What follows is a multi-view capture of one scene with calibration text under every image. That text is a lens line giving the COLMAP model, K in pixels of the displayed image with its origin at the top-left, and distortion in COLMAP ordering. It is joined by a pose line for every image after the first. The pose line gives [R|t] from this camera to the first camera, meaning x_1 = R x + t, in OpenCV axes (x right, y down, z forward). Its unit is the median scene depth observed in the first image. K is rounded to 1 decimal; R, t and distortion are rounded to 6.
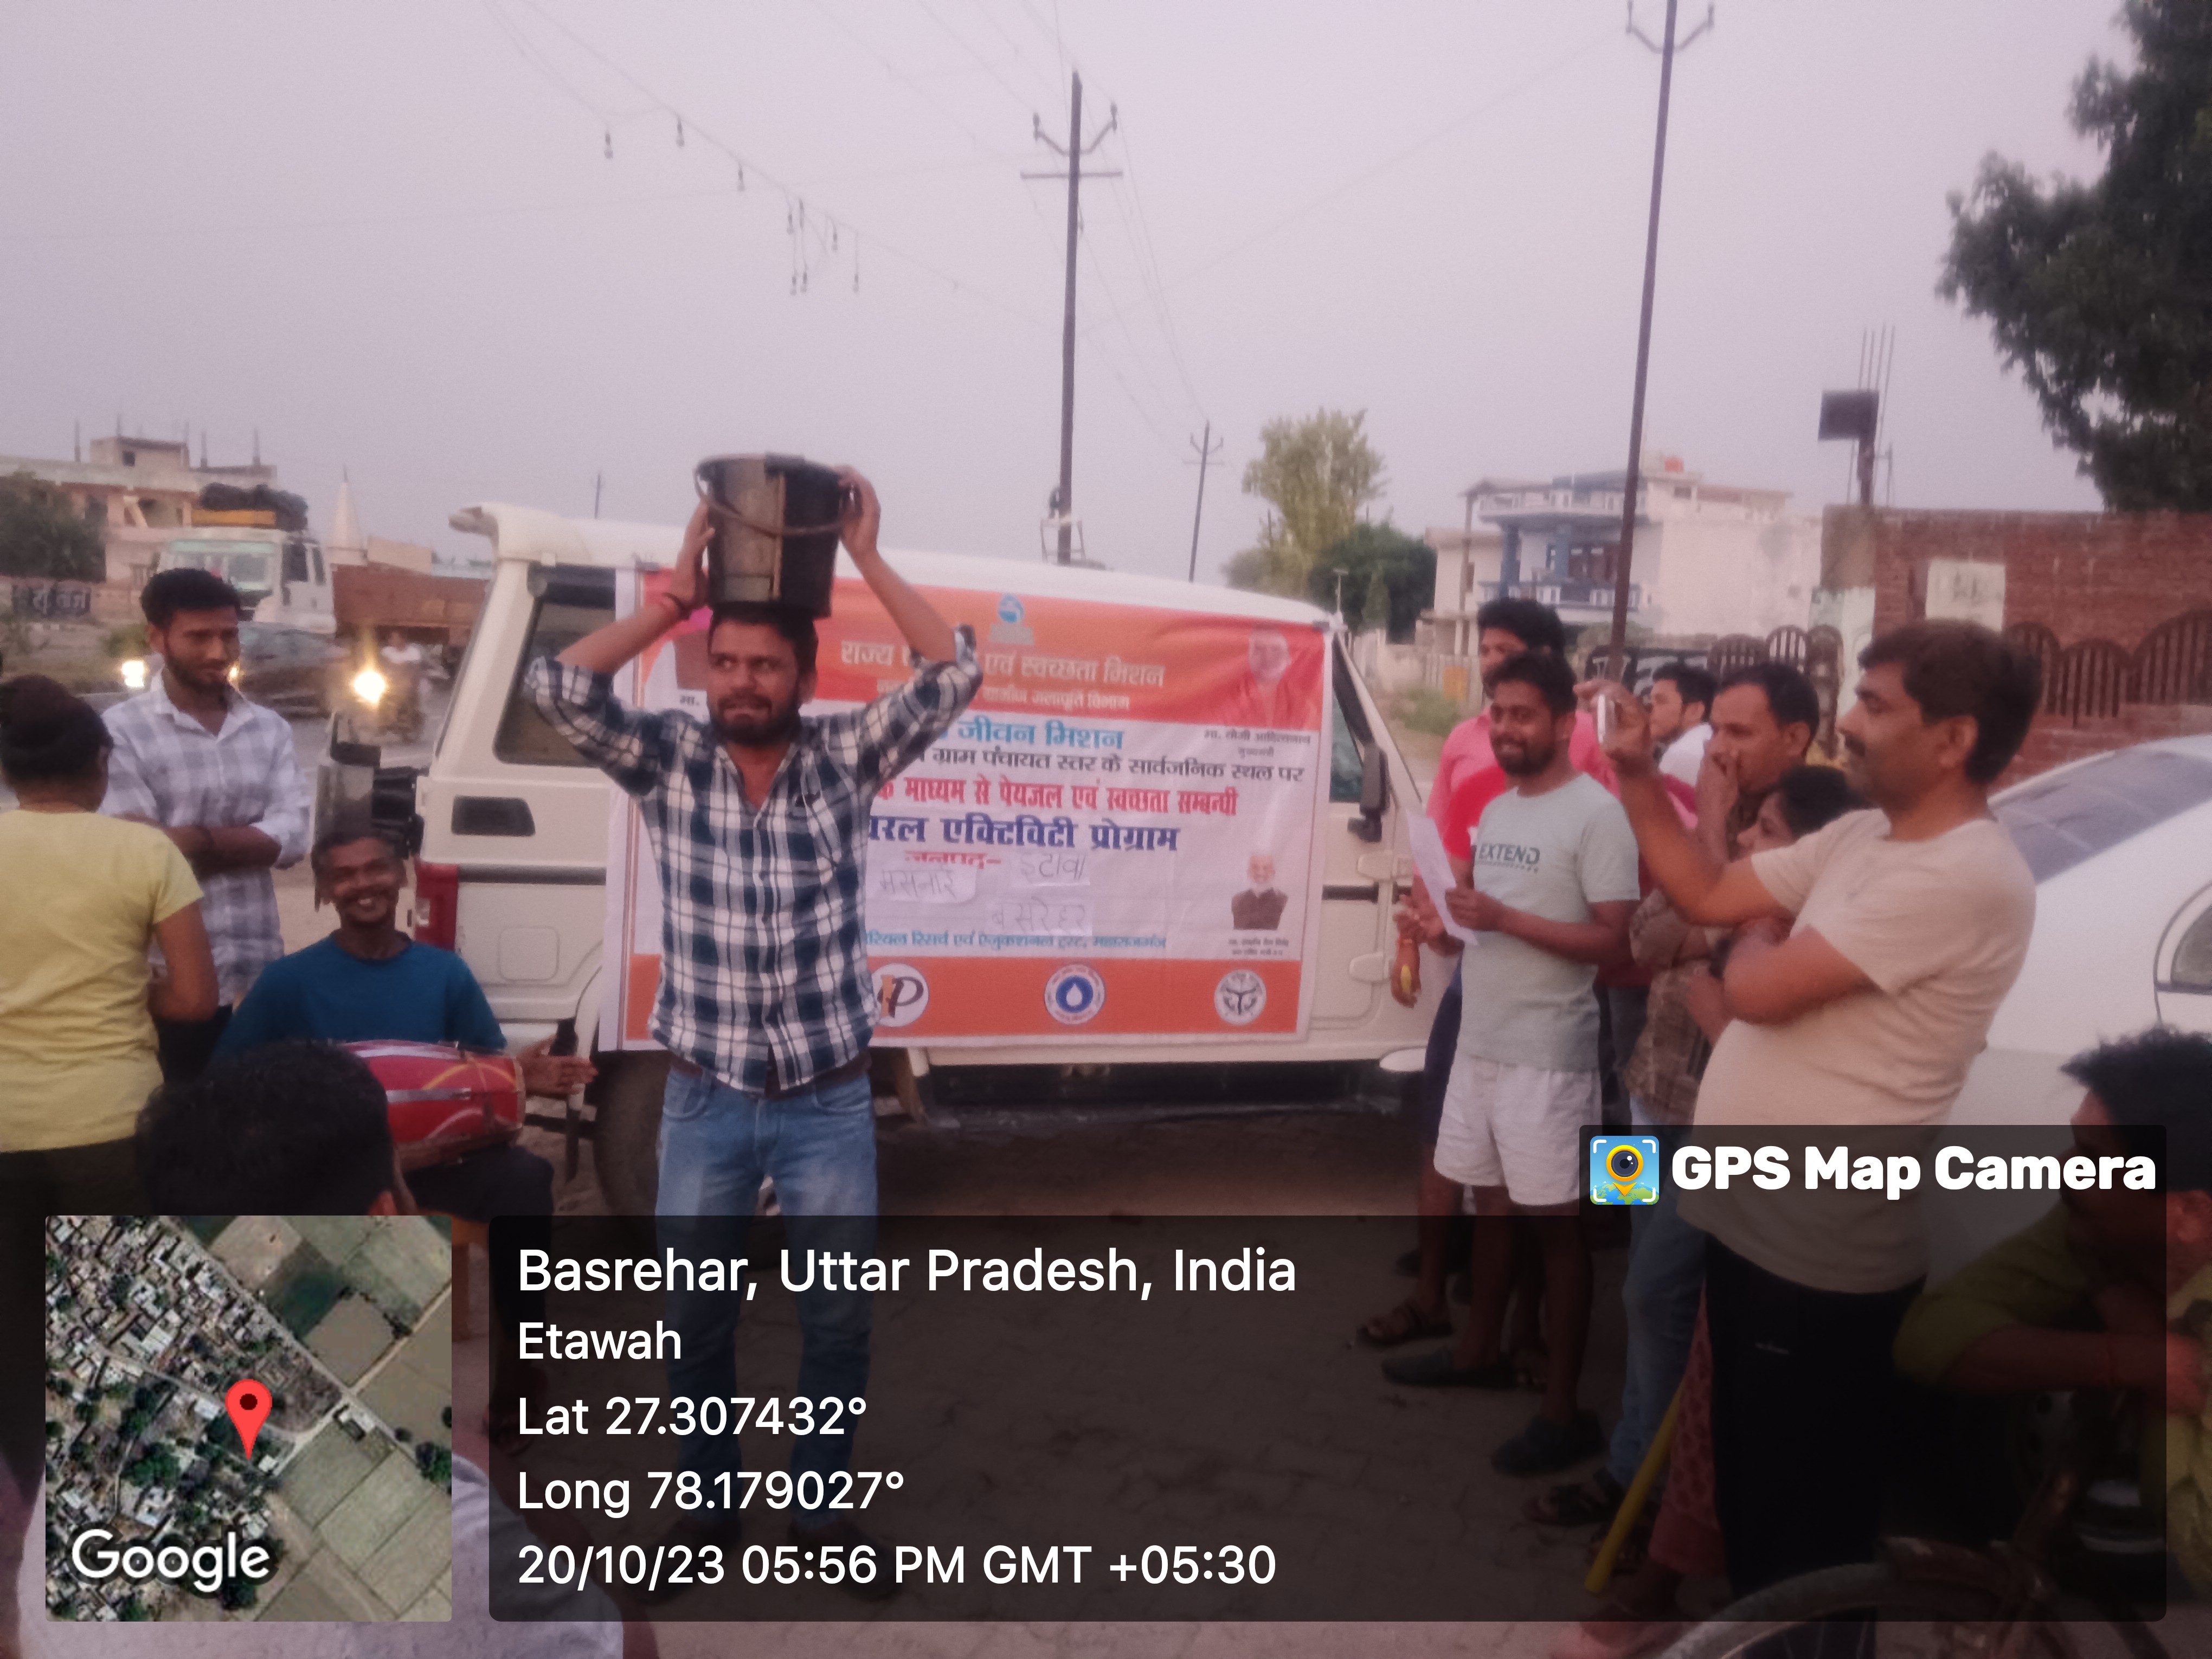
lens RADIAL K [[1732.8, 0, 1115.8], [0, 1732.8, 837.4], [0, 0, 1]] dist [0.073606, -0.123368]
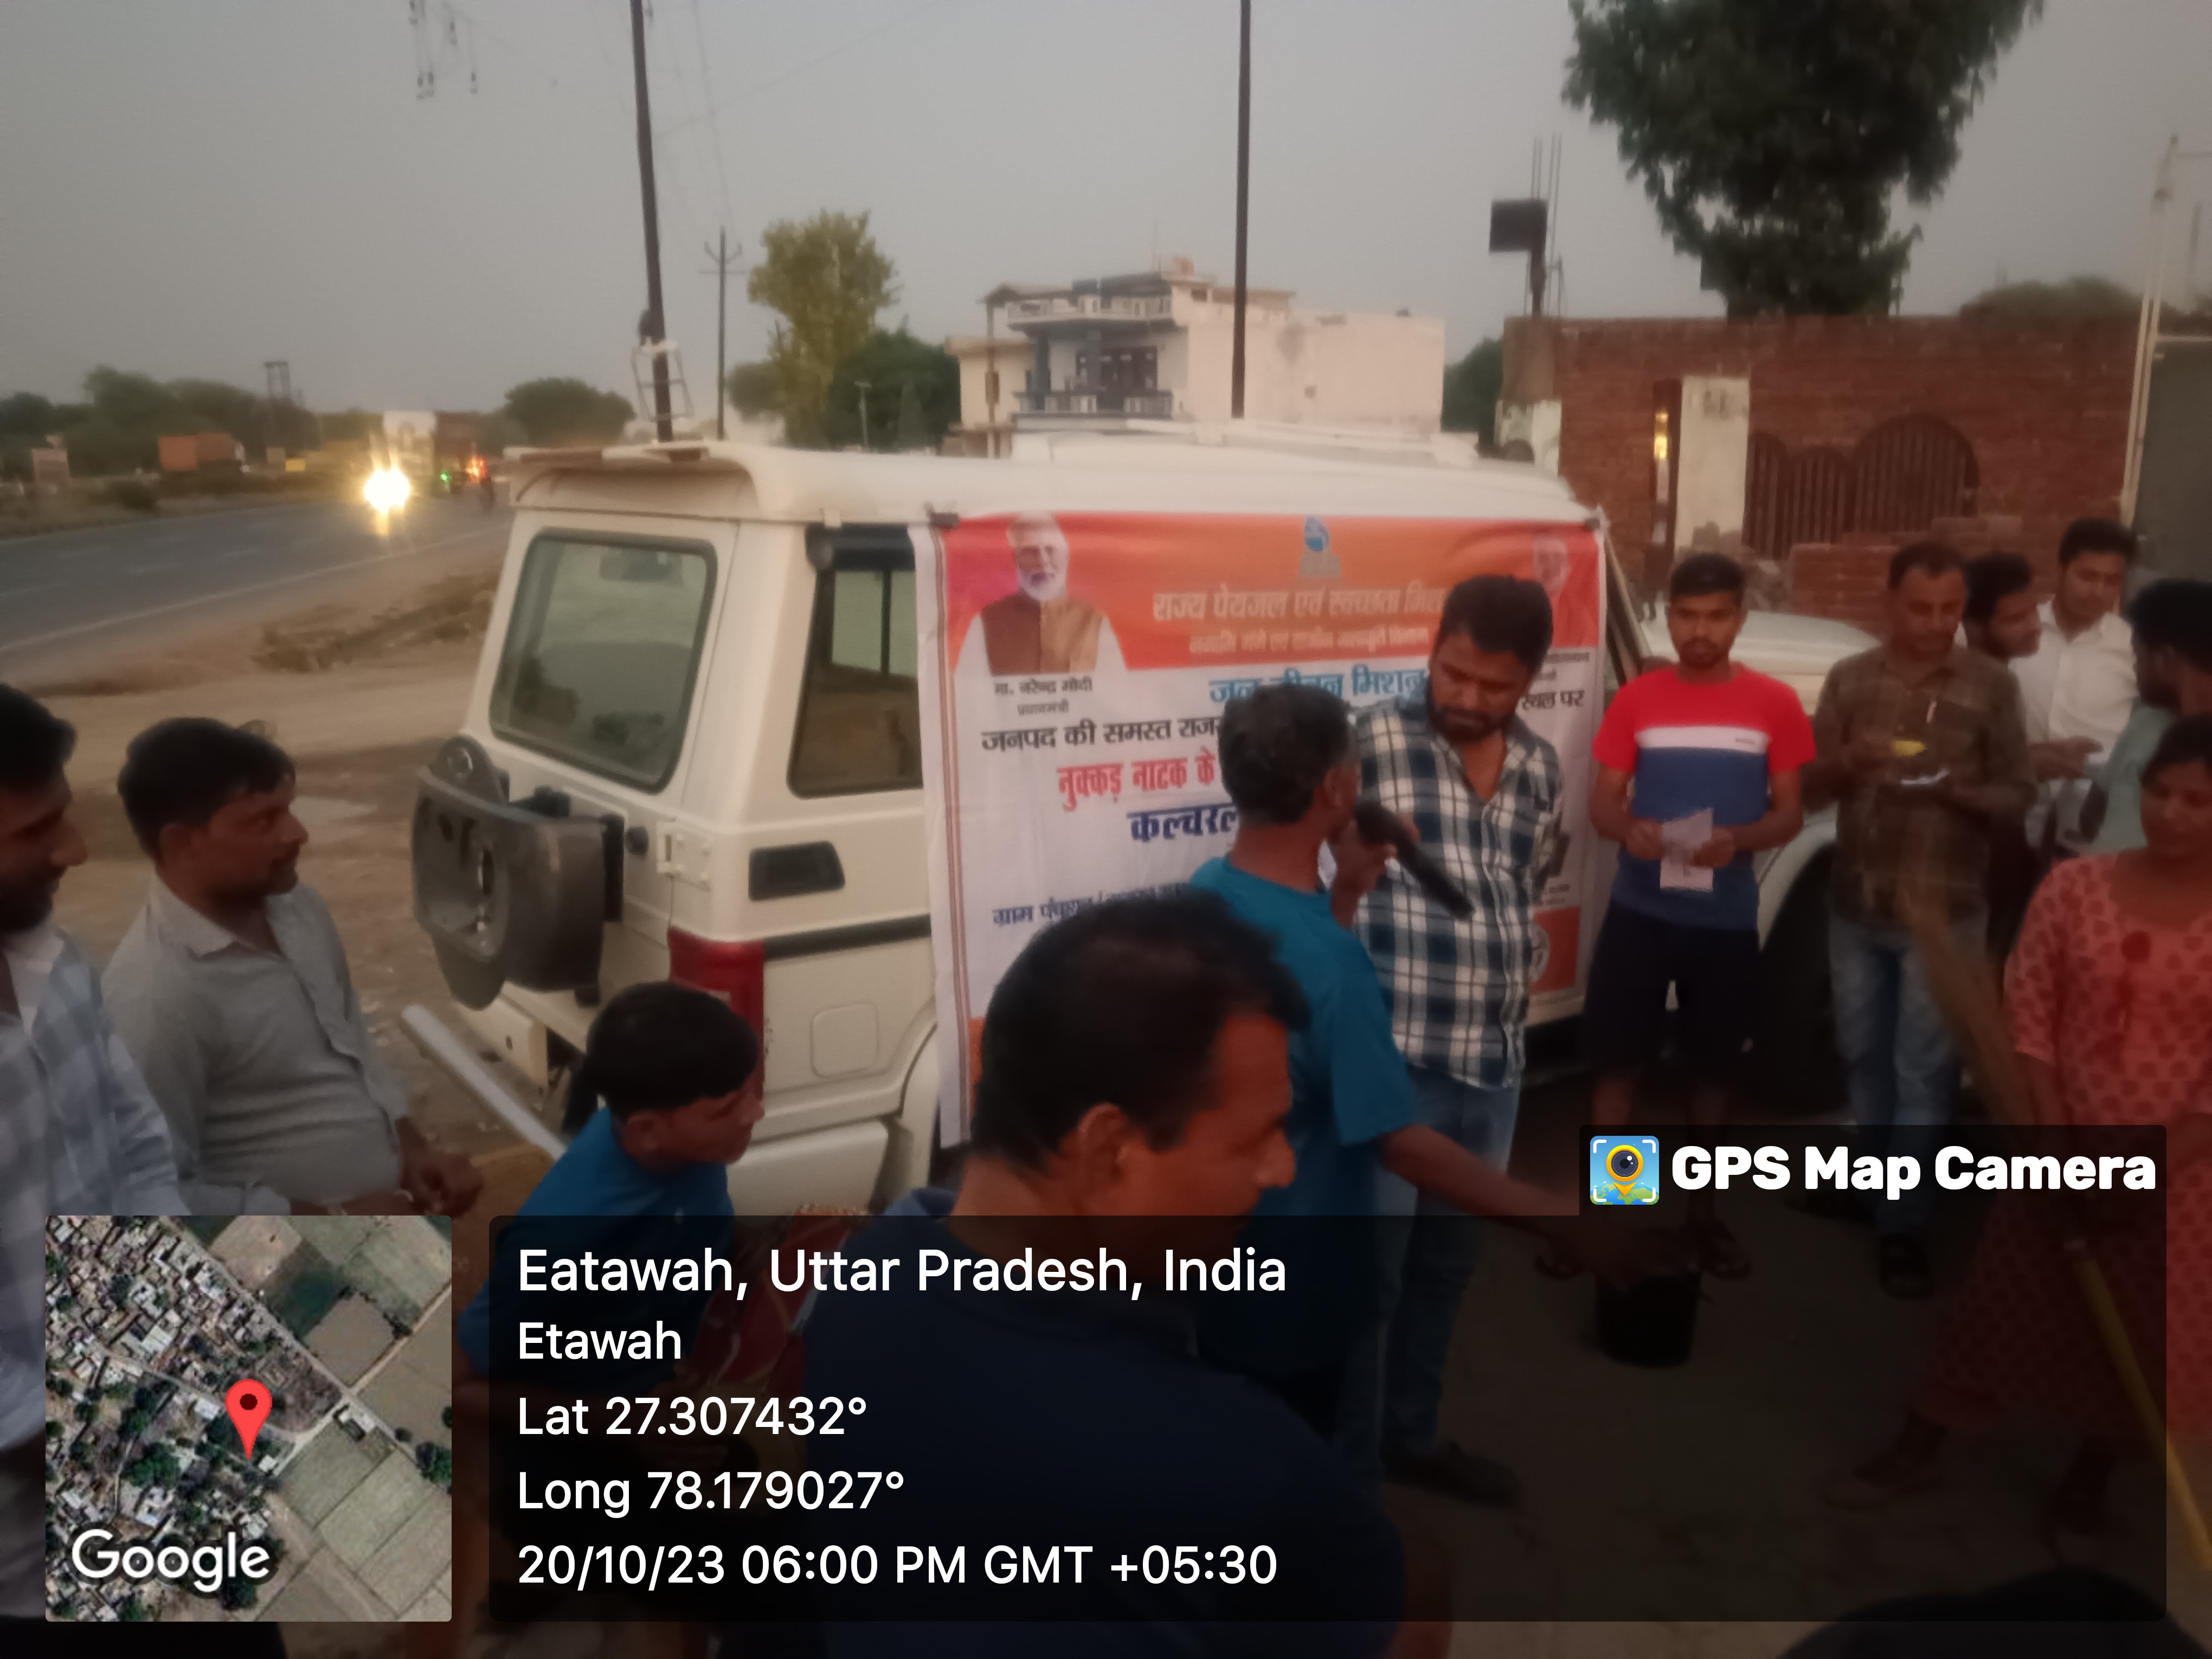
lens RADIAL K [[1732.8, 0, 1123.1], [0, 1732.8, 841.2], [0, 0, 1]] dist [0.073606, -0.123368]
pose [[0.957469, -0.107908, 0.267597, -0.370032], [0.078734, 0.989949, 0.117485, -0.089174], [-0.277585, -0.091419, 0.956341, 0.220273]]
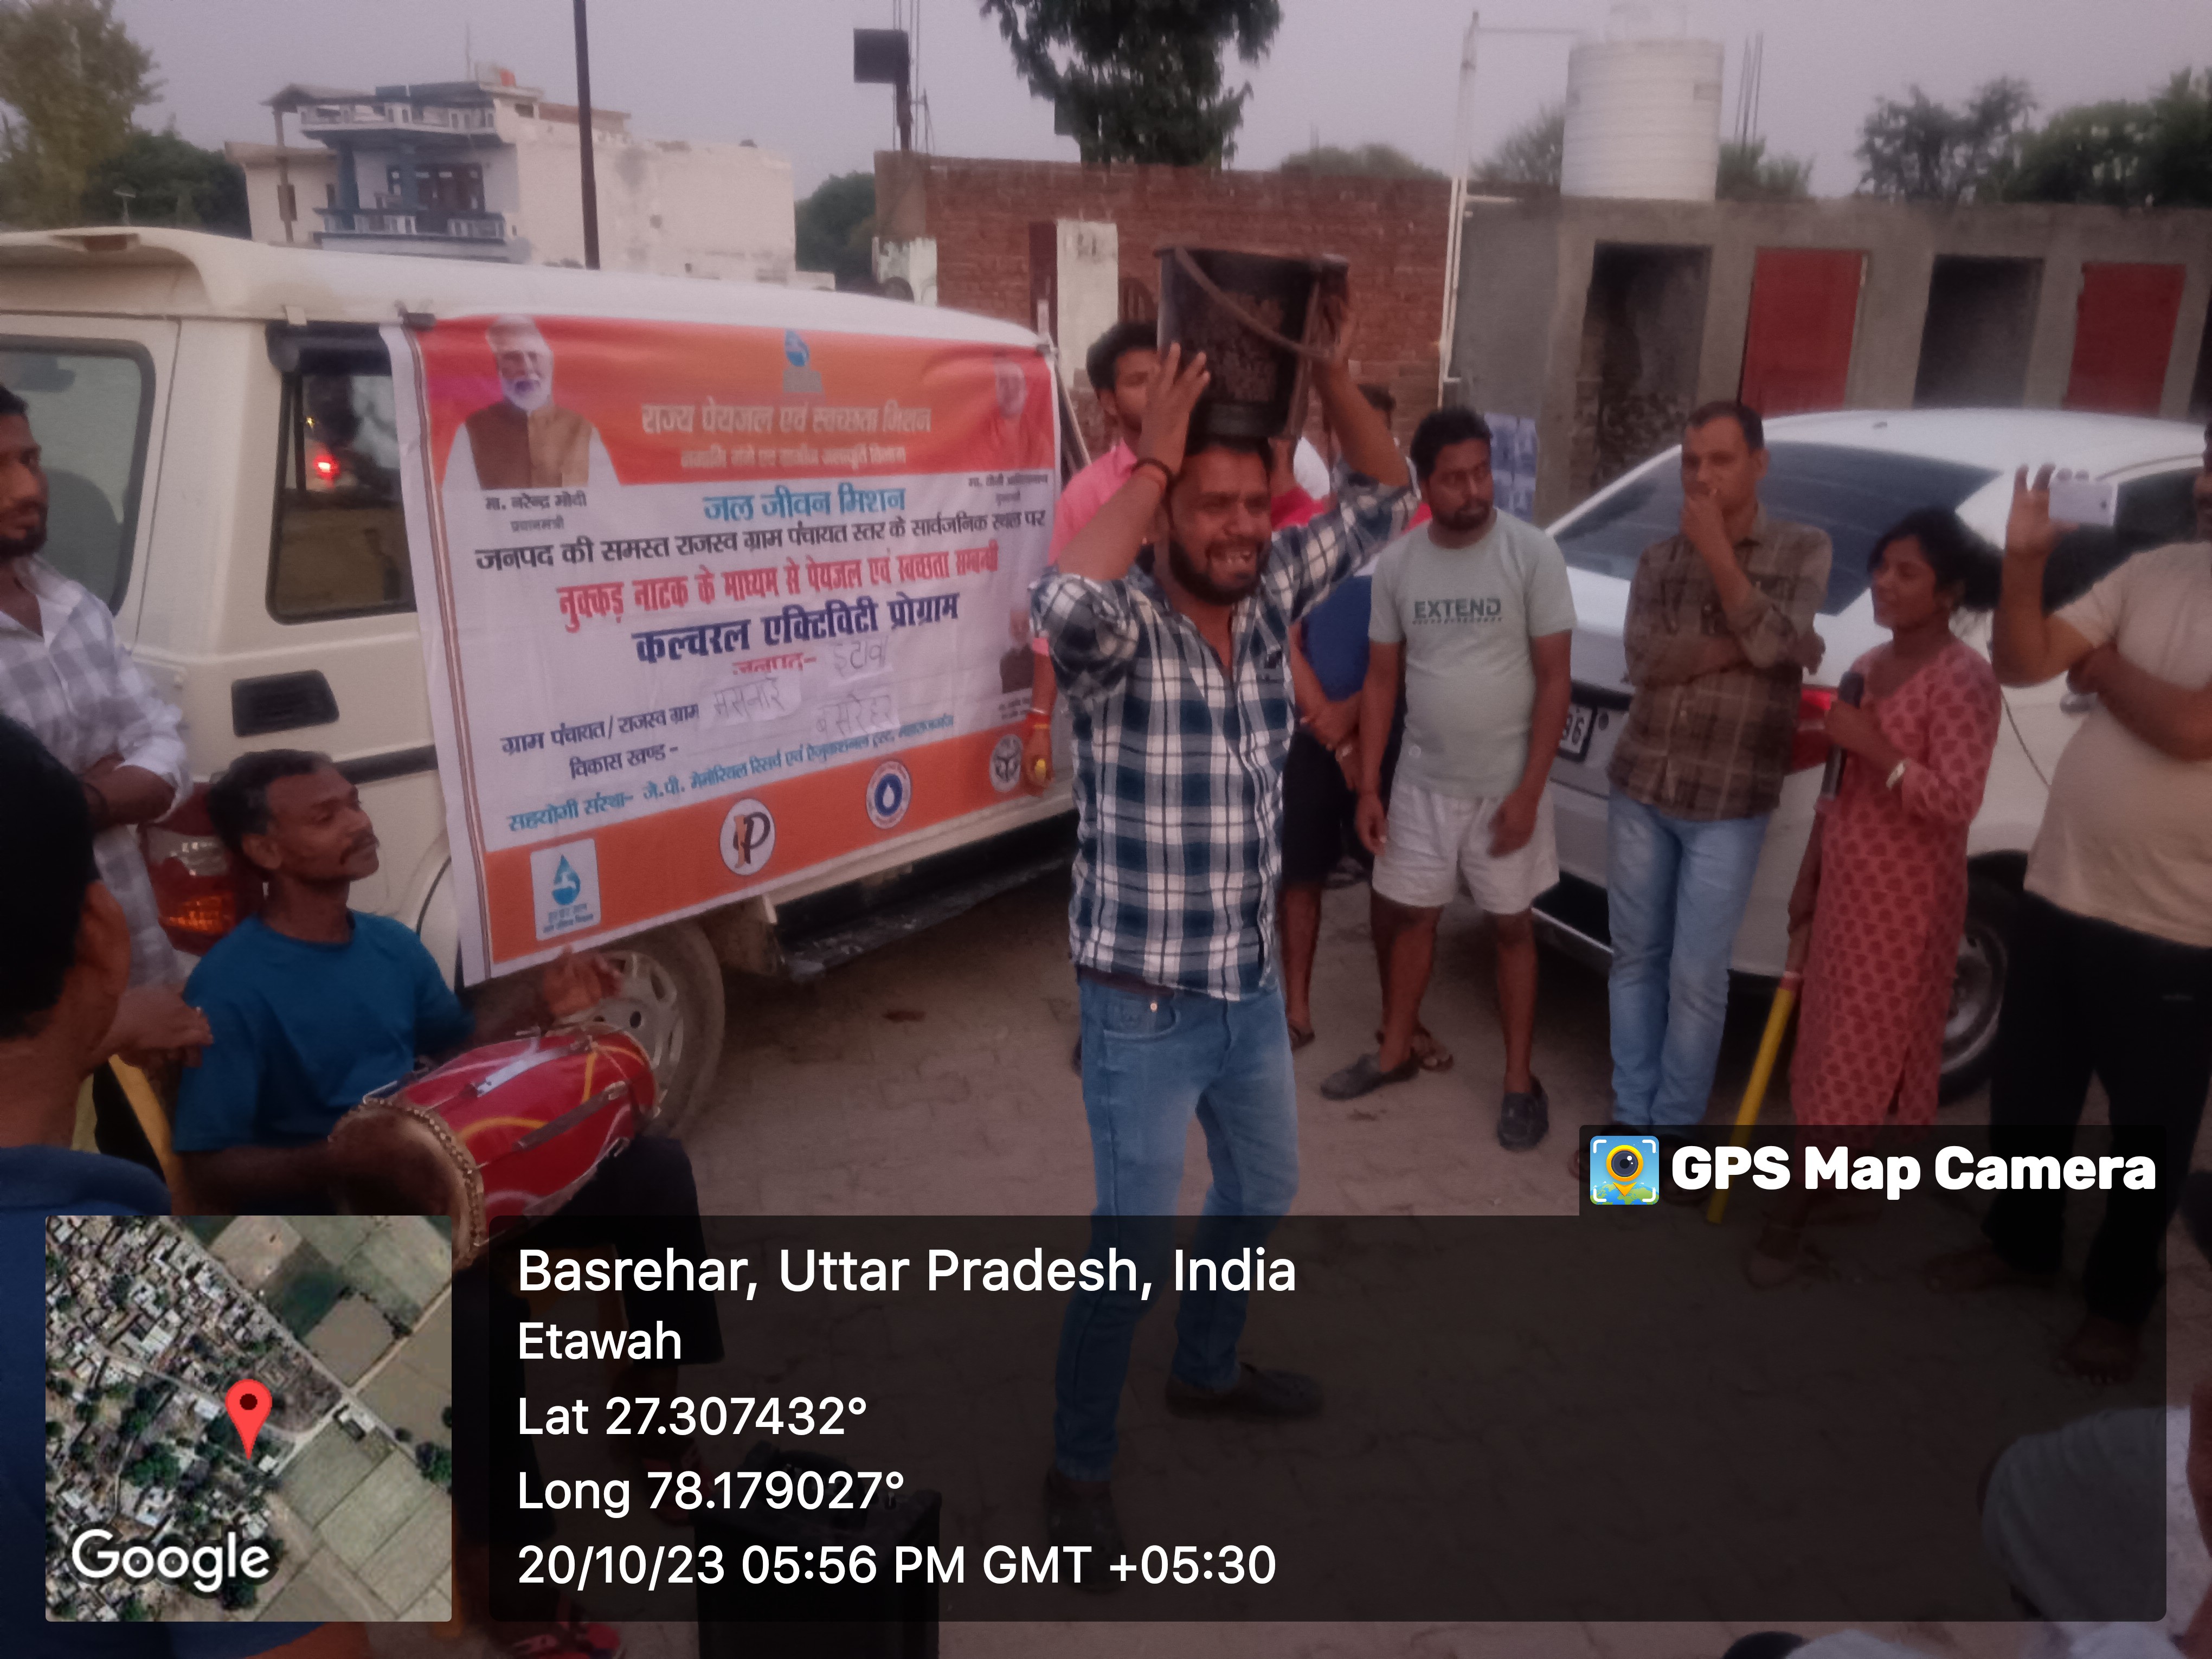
lens RADIAL K [[1732.8, 0, 1104.3], [0, 1732.8, 843.2], [0, 0, 1]] dist [0.073606, -0.123368]
pose [[0.805610, -0.200430, 0.557512, -0.433308], [0.082980, 0.969932, 0.228792, -0.079295], [-0.586606, -0.138055, 0.798019, 0.220381]]
